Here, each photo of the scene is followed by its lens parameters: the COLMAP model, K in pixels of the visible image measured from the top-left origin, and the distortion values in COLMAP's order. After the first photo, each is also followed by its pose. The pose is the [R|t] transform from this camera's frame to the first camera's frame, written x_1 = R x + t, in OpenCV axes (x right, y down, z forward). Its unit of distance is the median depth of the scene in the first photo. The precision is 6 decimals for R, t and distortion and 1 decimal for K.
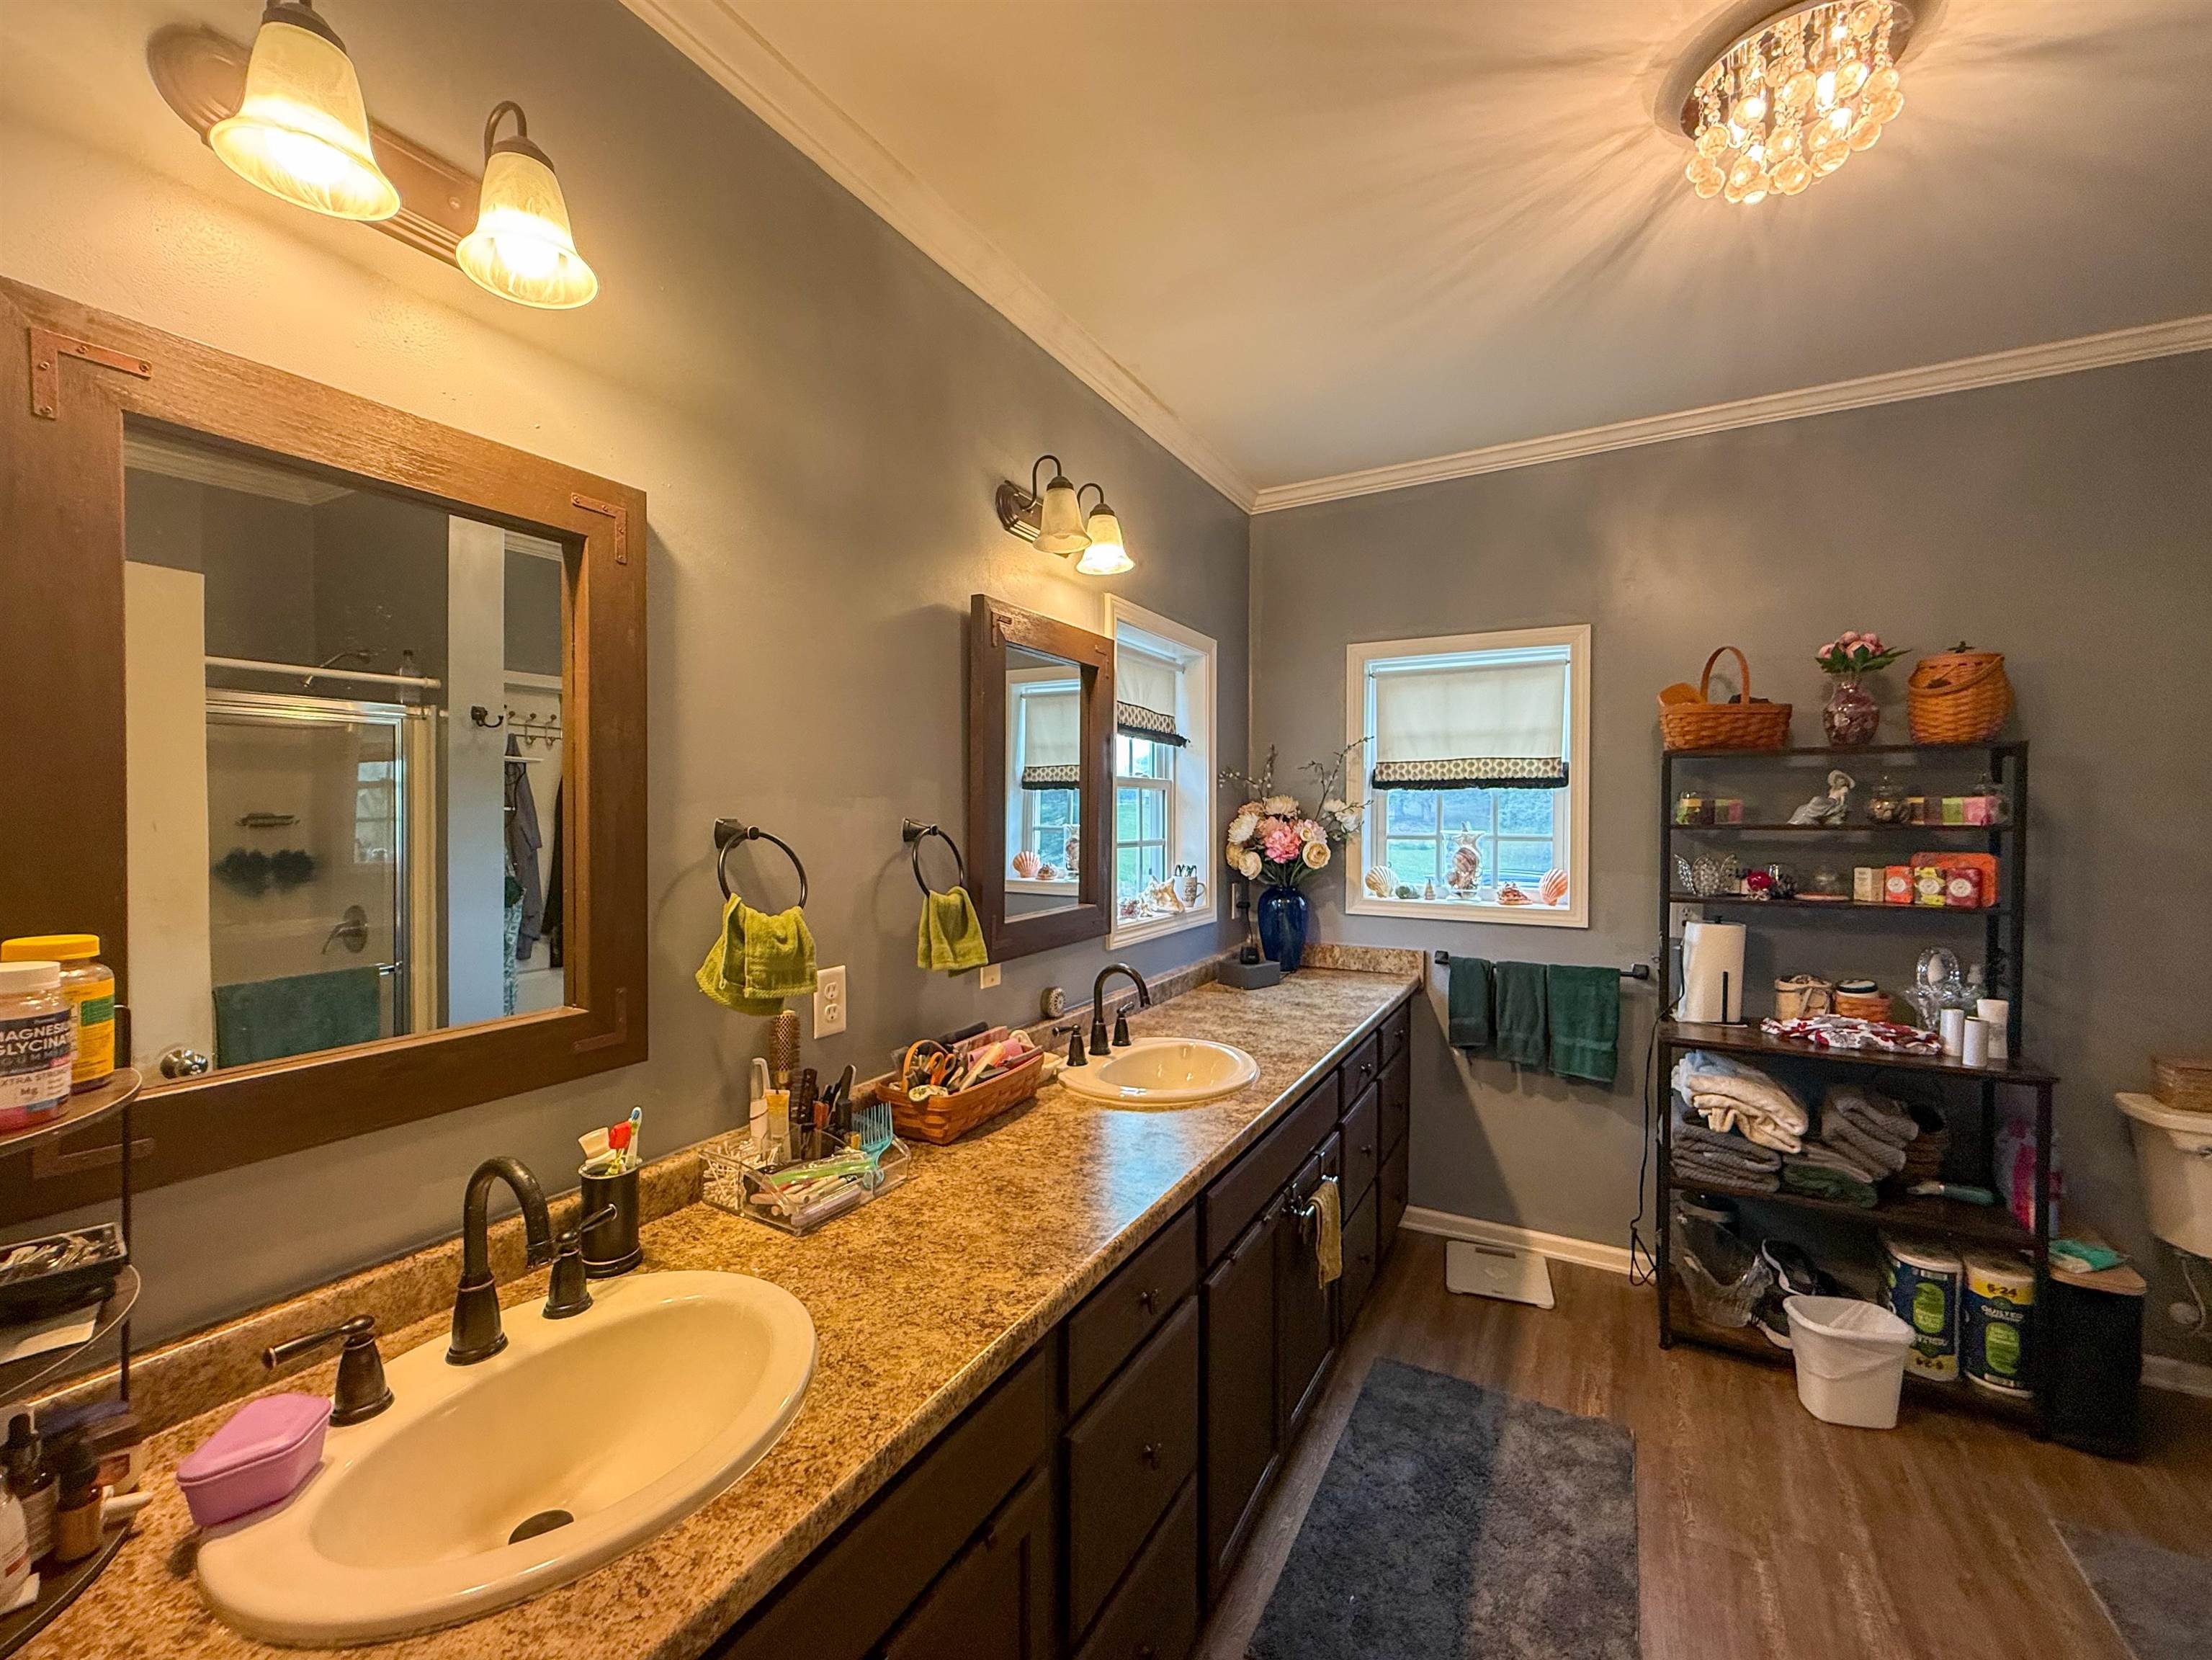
lens RADIAL K [[896.4, 0, 1099.4], [0, 896.4, 826.8], [0, 0, 1]] dist [0.000169, -0.000129]
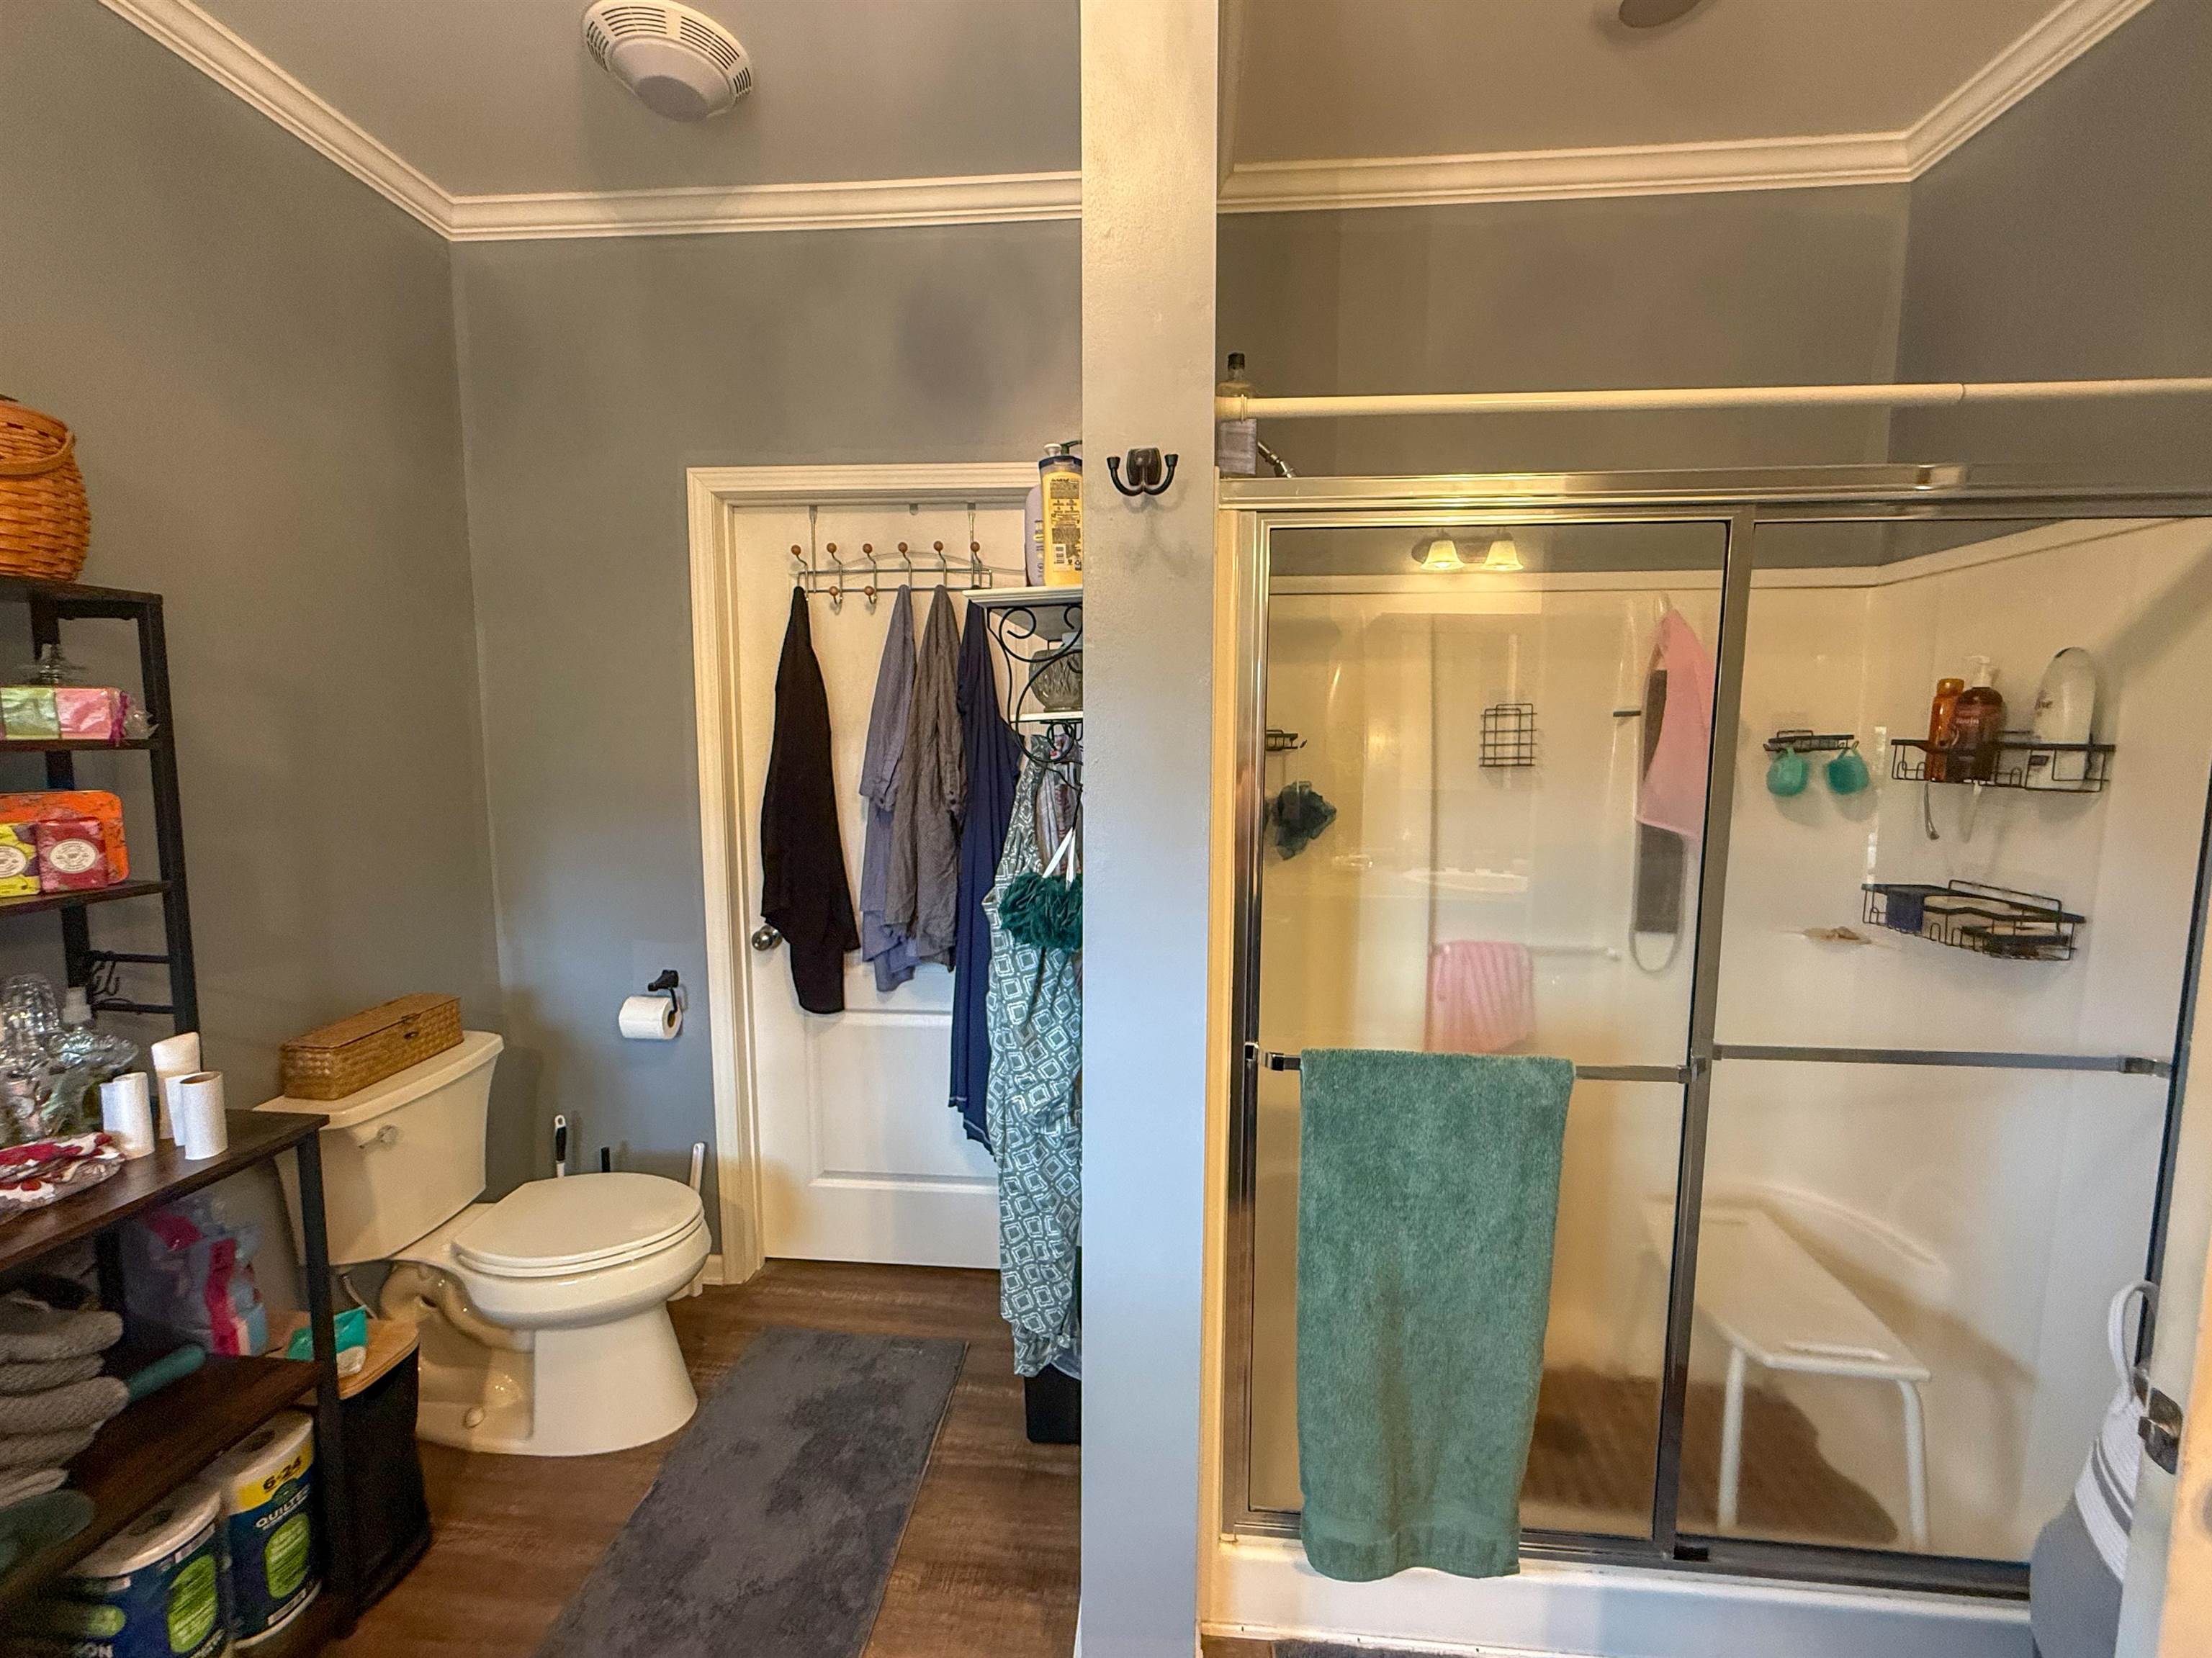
lens RADIAL K [[896.2, 0, 1099.4], [0, 896.2, 825.8], [0, 0, 1]] dist [0.000169, -0.000129]
pose [[-0.424335, -0.092787, 0.900739, 0.215958], [0.008676, 0.994274, 0.106510, -0.002049], [-0.905464, 0.053010, -0.421100, 0.668666]]
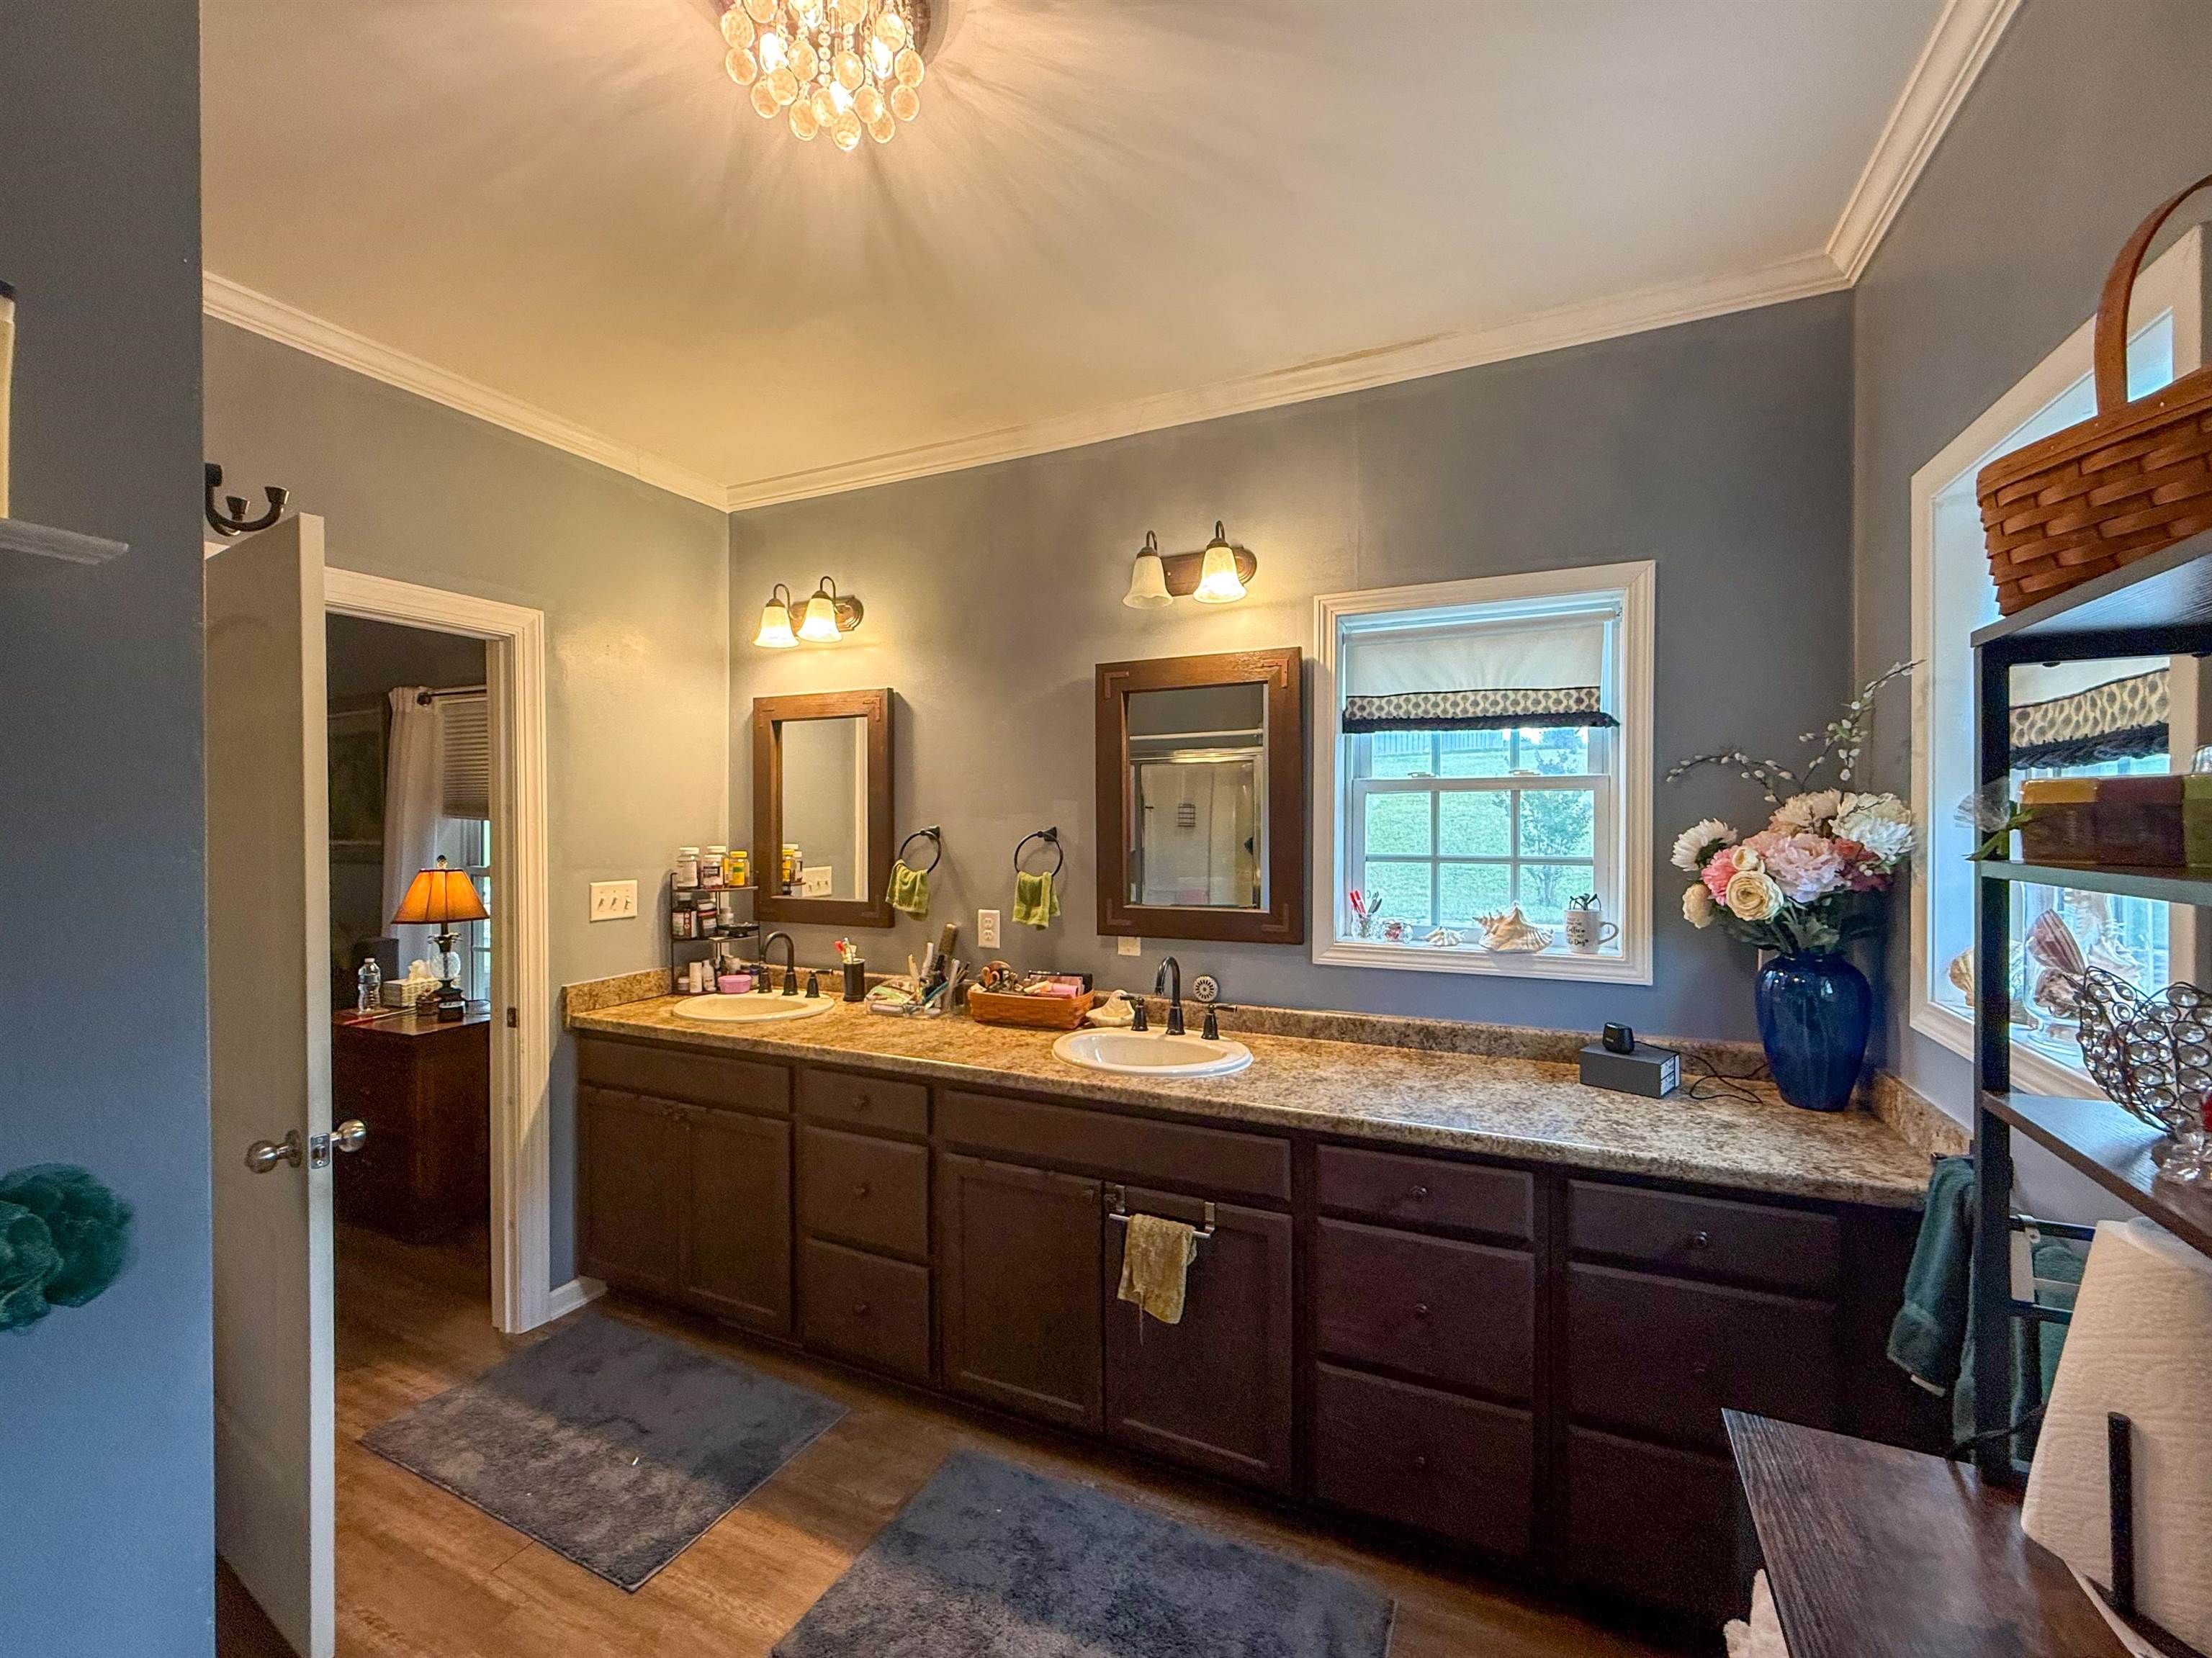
lens RADIAL K [[915.3, 0, 1100.3], [0, 915.3, 828.3], [0, 0, 1]] dist [-0.000192, -0.000192]
pose [[0.082165, 0.003520, -0.996612, 1.052498], [-0.012364, 0.999920, 0.002513, -0.008591], [0.996542, 0.012115, 0.082202, 0.742862]]
